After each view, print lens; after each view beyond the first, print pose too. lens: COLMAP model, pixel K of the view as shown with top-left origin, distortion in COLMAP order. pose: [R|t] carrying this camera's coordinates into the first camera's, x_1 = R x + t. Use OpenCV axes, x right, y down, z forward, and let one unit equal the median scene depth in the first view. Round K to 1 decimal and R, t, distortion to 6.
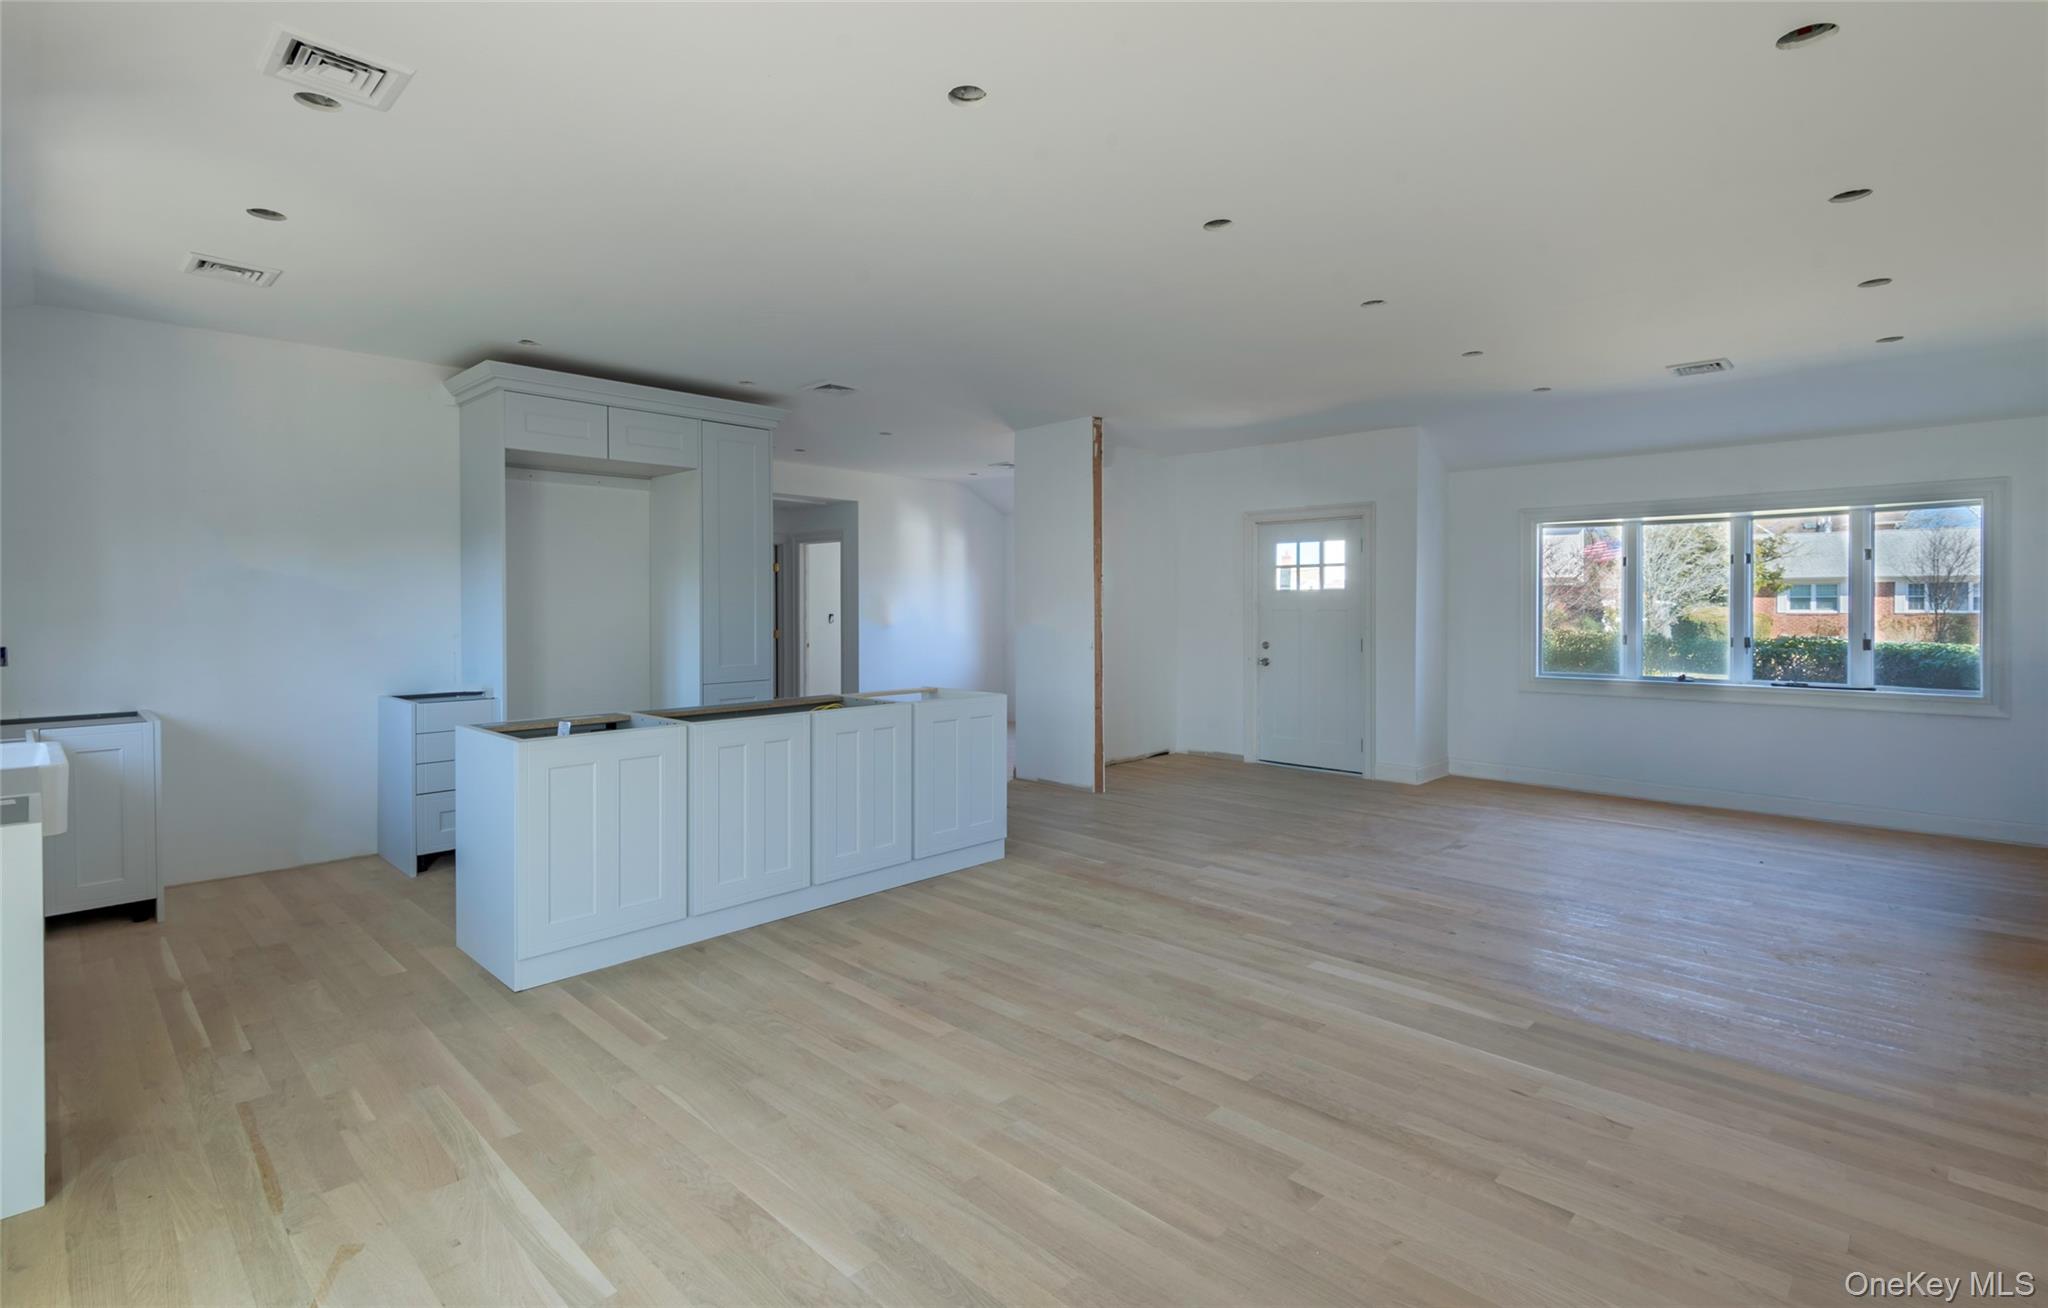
lens RADIAL K [[956.9, 0, 1022.5], [0, 956.9, 609.3], [0, 0, 1]] dist [0.040207, -0.026390]
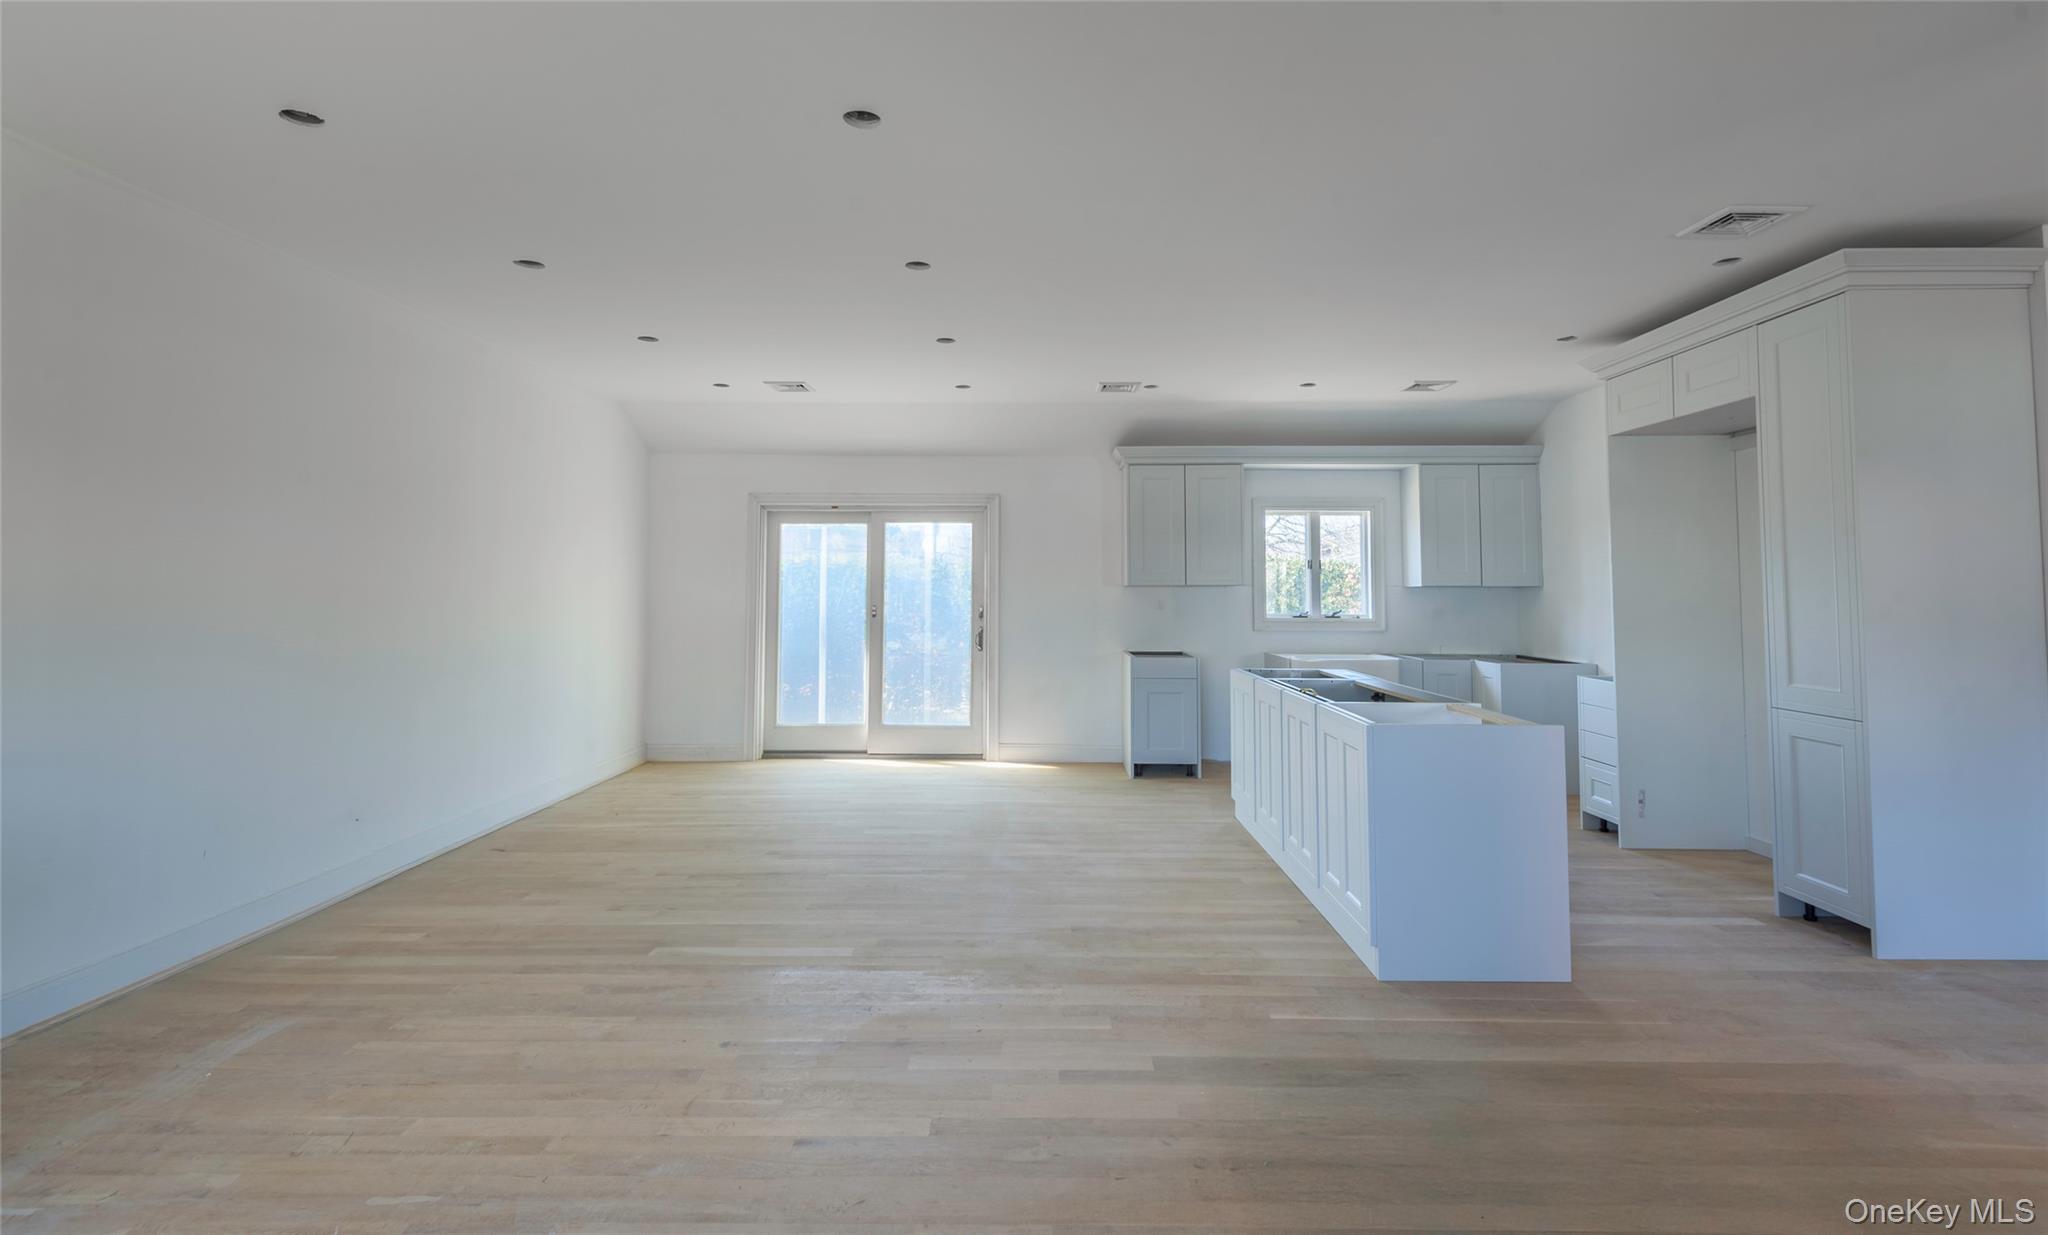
lens RADIAL K [[964.4, 0, 1017.6], [0, 964.4, 553.8], [0, 0, 1]] dist [0.036182, -0.024427]
pose [[-0.733462, -0.025658, -0.679246, 0.724792], [-0.004307, 0.999443, -0.033102, -0.007672], [0.679717, -0.021353, -0.733164, 1.556410]]
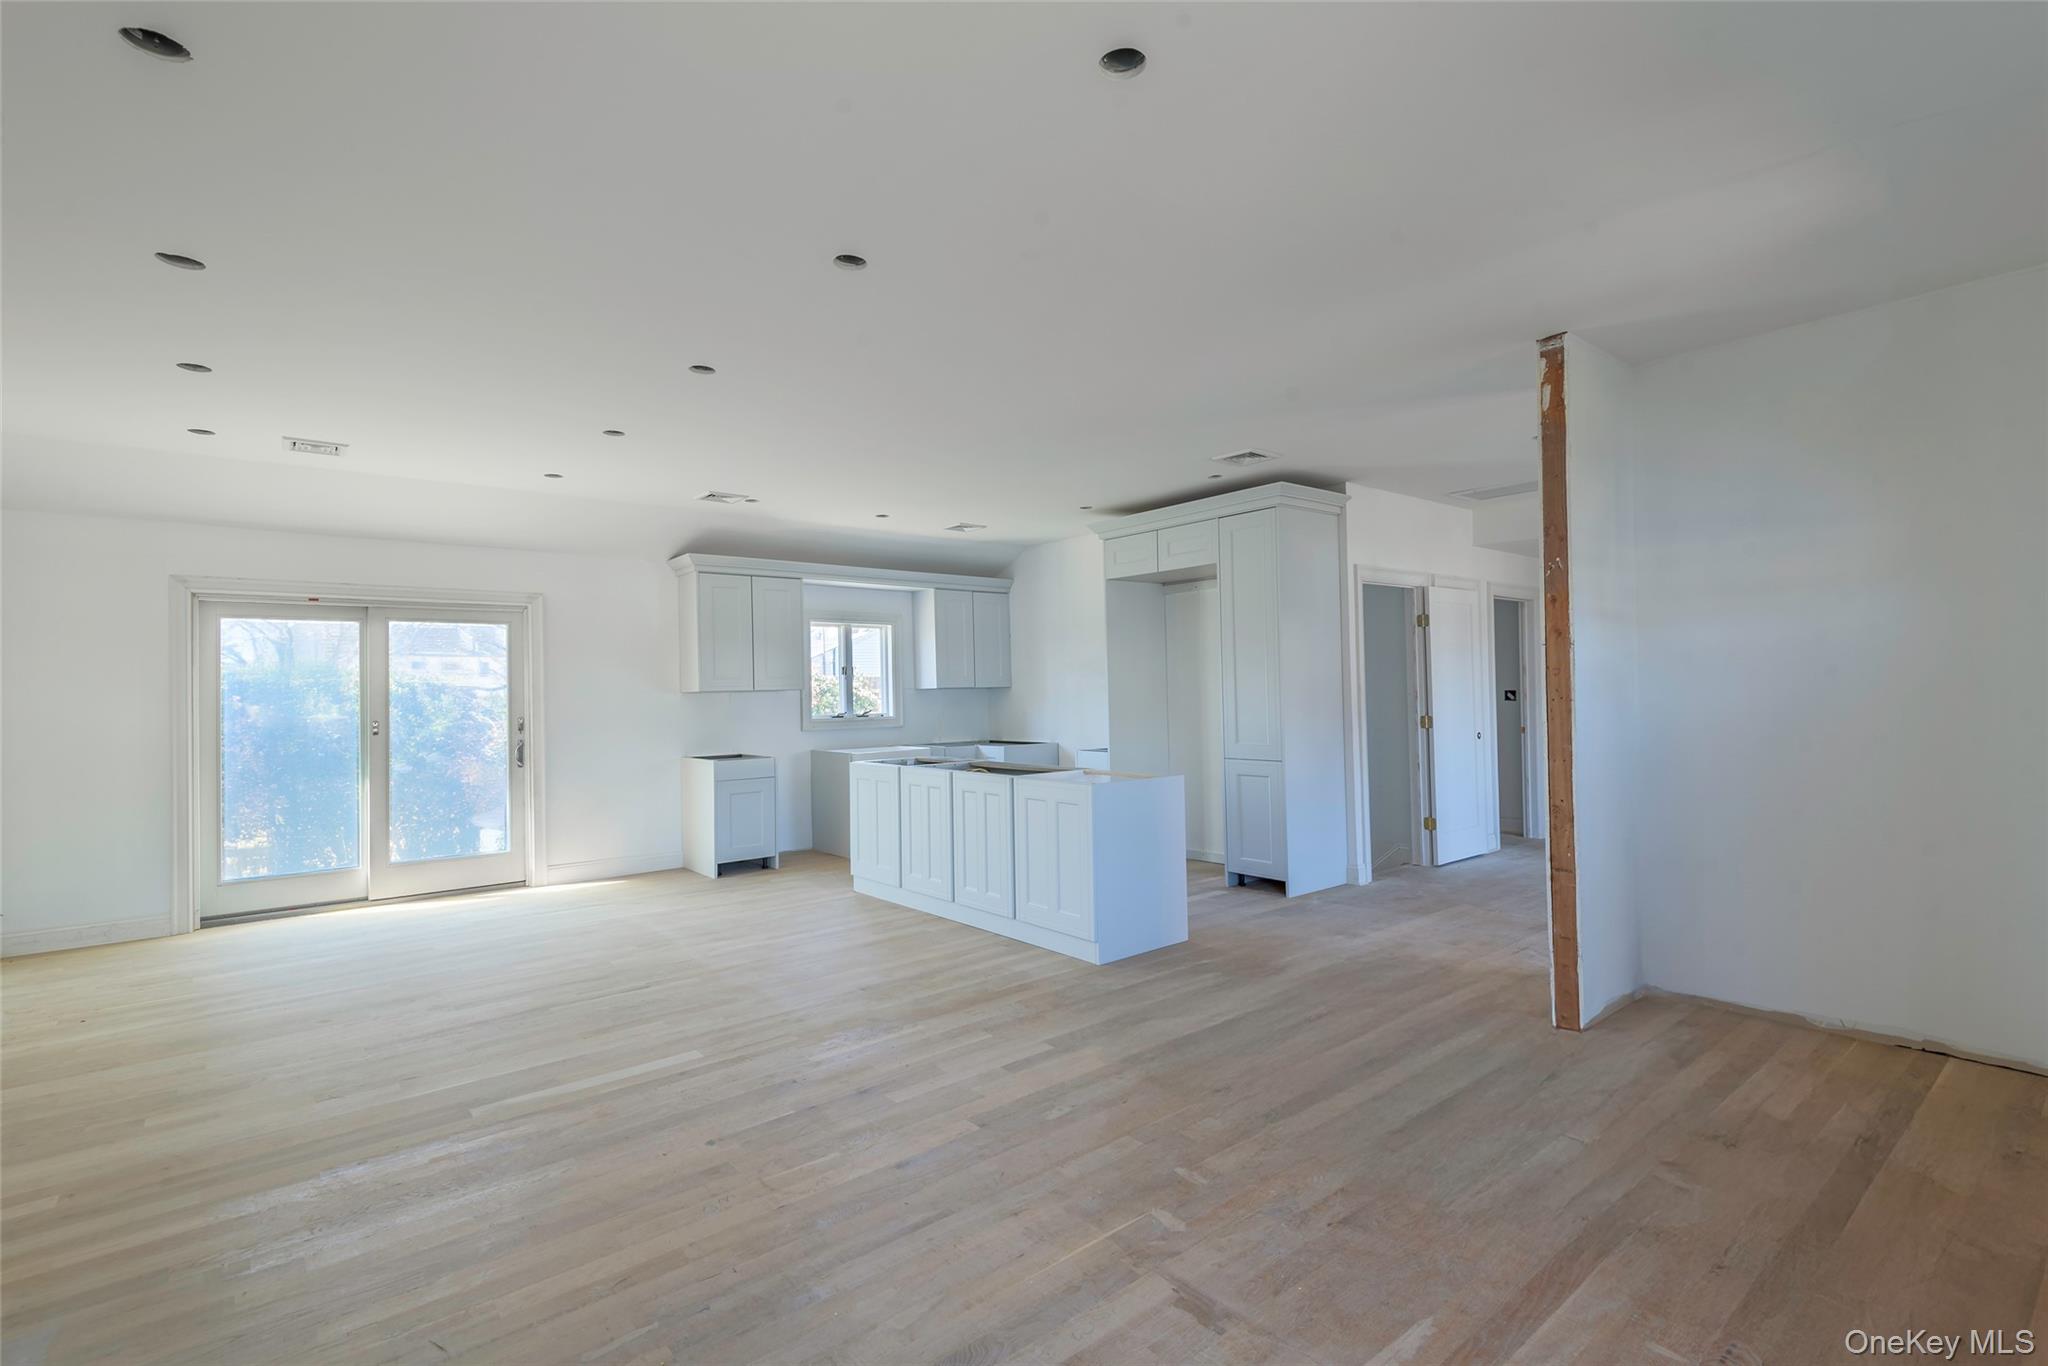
lens RADIAL K [[949.6, 0, 1024.0], [0, 949.6, 683.0], [0, 0, 1]] dist [0.026286, -0.019377]
pose [[-0.112922, -0.006608, -0.993582, 1.046178], [0.013680, 0.999873, -0.008204, -0.002632], [0.993510, -0.014519, -0.112817, 1.216900]]
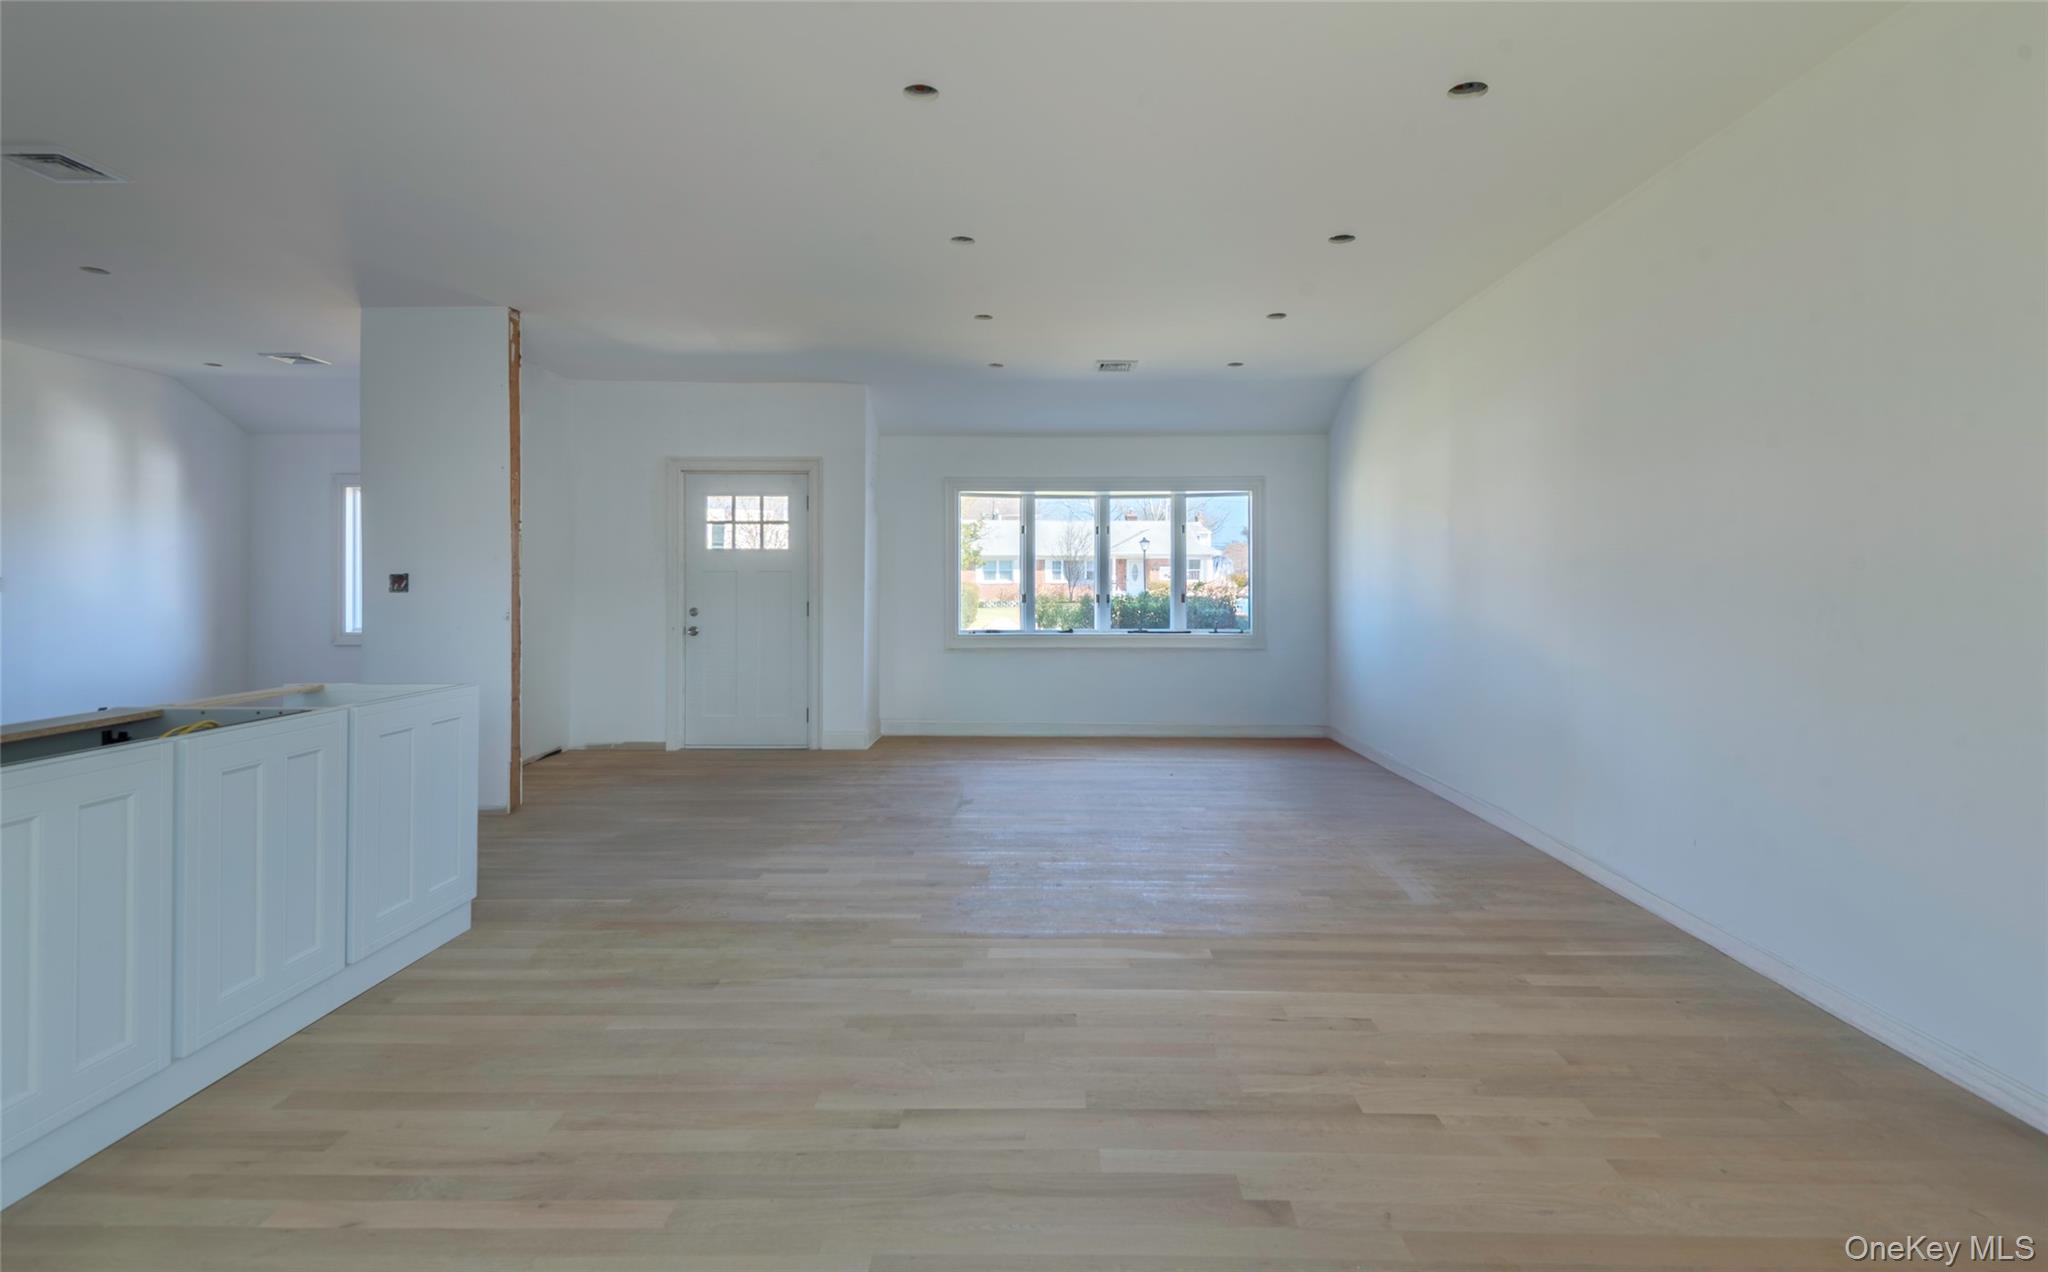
lens RADIAL K [[977.0, 0, 1045.8], [0, 977.0, 570.4], [0, 0, 1]] dist [0.047362, -0.027745]
pose [[0.722678, 0.007073, 0.691149, -0.246451], [0.001356, 0.999931, -0.011651, 0.019855], [-0.691184, 0.009357, 0.722618, 0.252663]]
